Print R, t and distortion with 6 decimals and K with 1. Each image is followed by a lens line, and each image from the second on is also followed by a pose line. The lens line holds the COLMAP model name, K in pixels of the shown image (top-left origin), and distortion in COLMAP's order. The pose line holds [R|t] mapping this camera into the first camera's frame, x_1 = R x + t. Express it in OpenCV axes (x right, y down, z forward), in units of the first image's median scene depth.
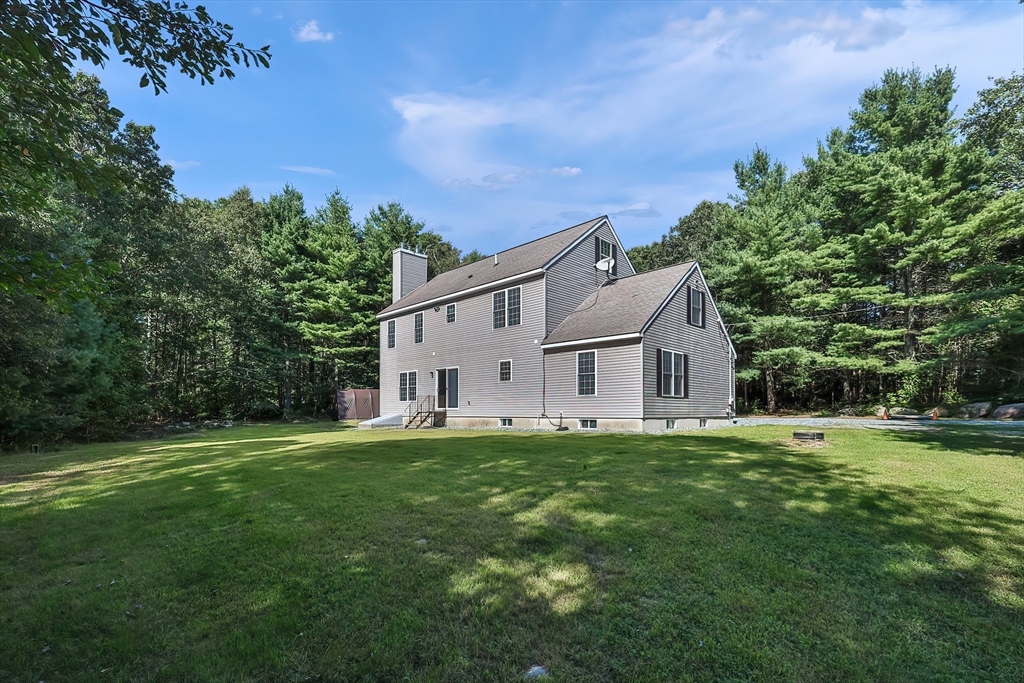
lens RADIAL K [[455.5, 0, 512.5], [0, 455.5, 407.7], [0, 0, 1]] dist [0.000671, -0.000065]
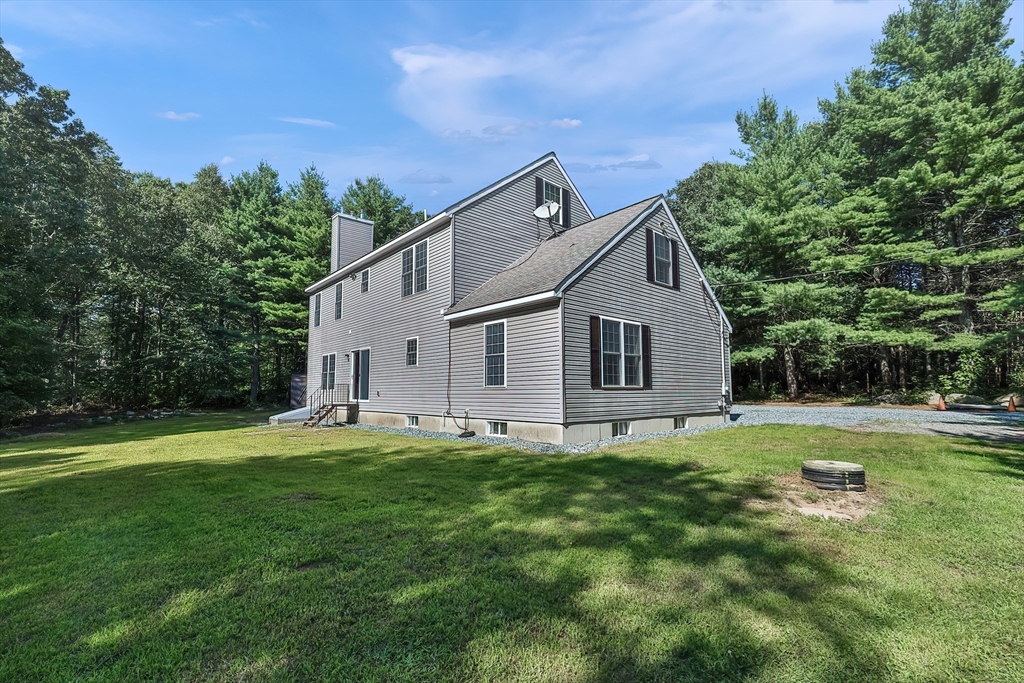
lens RADIAL K [[440.1, 0, 513.8], [0, 440.1, 360.9], [0, 0, 1]] dist [-0.000454, 0.000142]
pose [[0.998038, -0.008957, -0.061974, 0.137006], [0.005140, 0.998095, -0.061478, -0.014424], [0.062407, 0.061039, 0.996183, 0.200529]]
